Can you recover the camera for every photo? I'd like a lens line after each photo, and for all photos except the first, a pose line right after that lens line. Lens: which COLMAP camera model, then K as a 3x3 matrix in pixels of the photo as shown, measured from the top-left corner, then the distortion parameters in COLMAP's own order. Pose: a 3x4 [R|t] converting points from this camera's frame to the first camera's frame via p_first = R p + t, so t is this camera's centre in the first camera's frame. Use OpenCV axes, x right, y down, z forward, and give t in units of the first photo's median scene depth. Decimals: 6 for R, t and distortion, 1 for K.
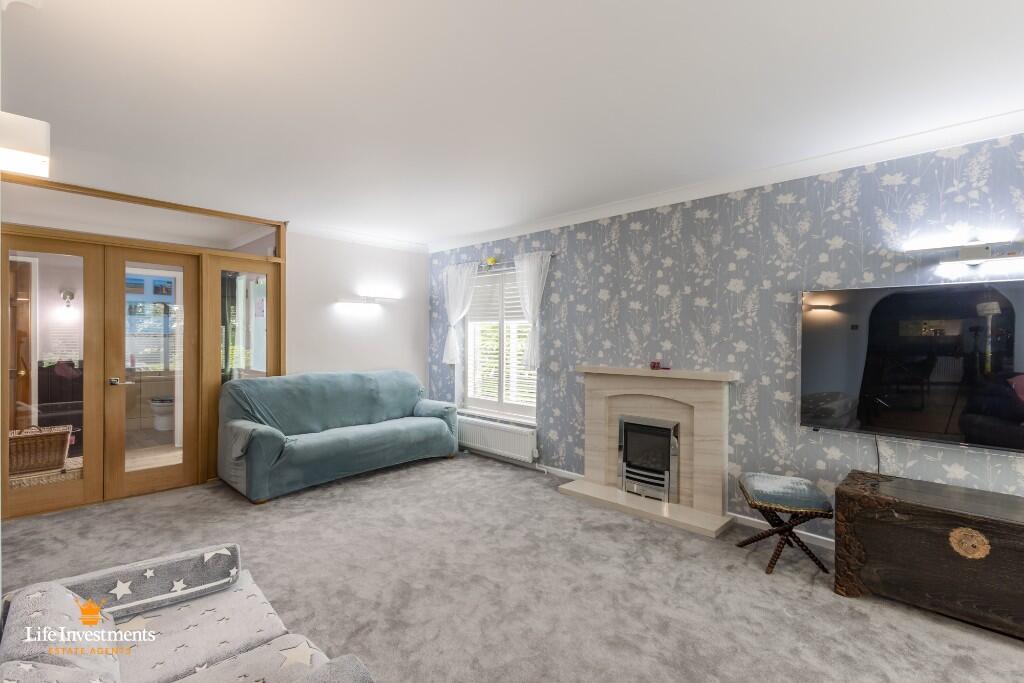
lens RADIAL K [[486.8, 0, 505.8], [0, 486.8, 331.6], [0, 0, 1]] dist [0.014822, -0.000578]
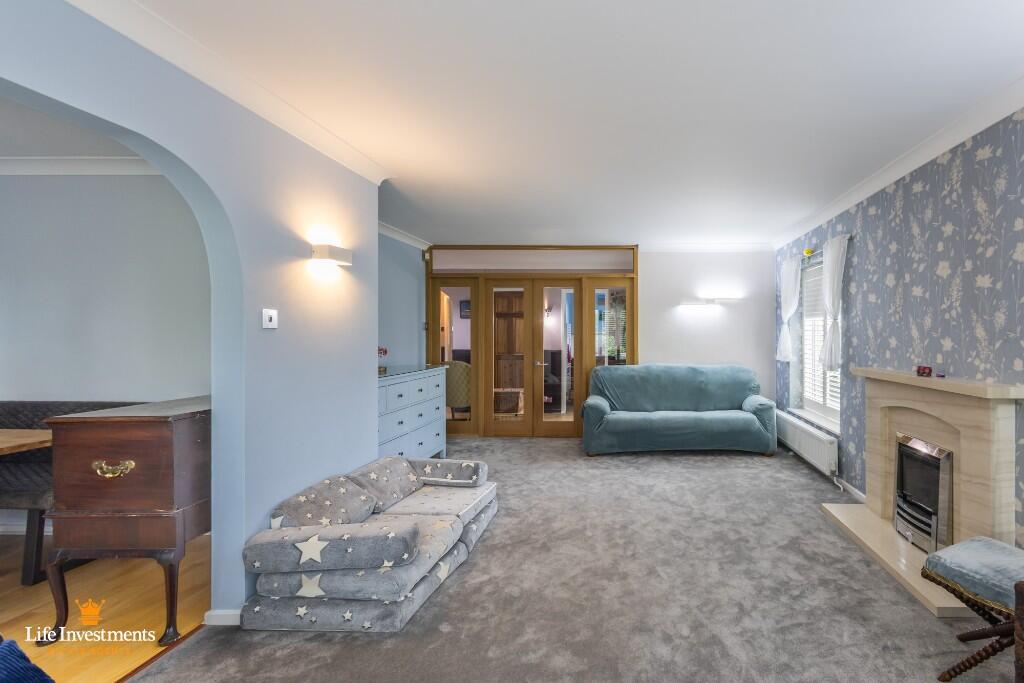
lens RADIAL K [[470.4, 0, 609.1], [0, 470.4, 324.5], [0, 0, 1]] dist [0.023143, -0.000279]
pose [[0.667818, -0.021622, -0.744011, 0.497670], [0.015211, 0.999766, -0.015402, 0.001976], [0.744169, -0.001032, 0.667990, 0.144717]]
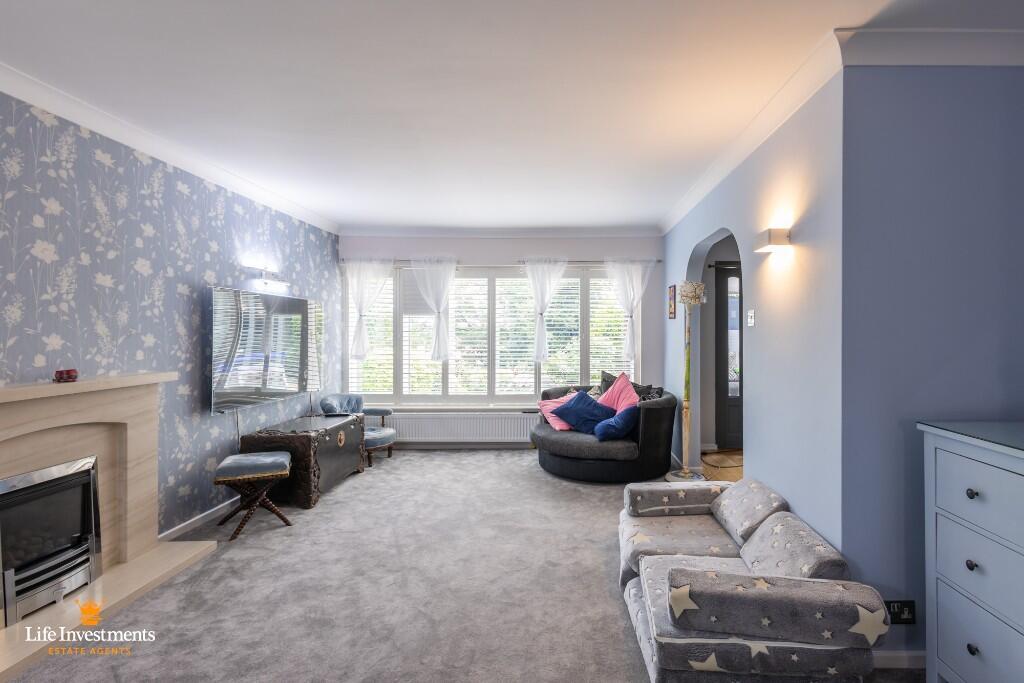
lens RADIAL K [[486.8, 0, 565.5], [0, 486.8, 325.1], [0, 0, 1]] dist [0.014822, -0.000578]
pose [[-0.709986, -0.001513, 0.704214, -0.540801], [-0.019623, 0.999652, -0.017636, 0.004305], [-0.703942, -0.026340, -0.709769, 0.942304]]
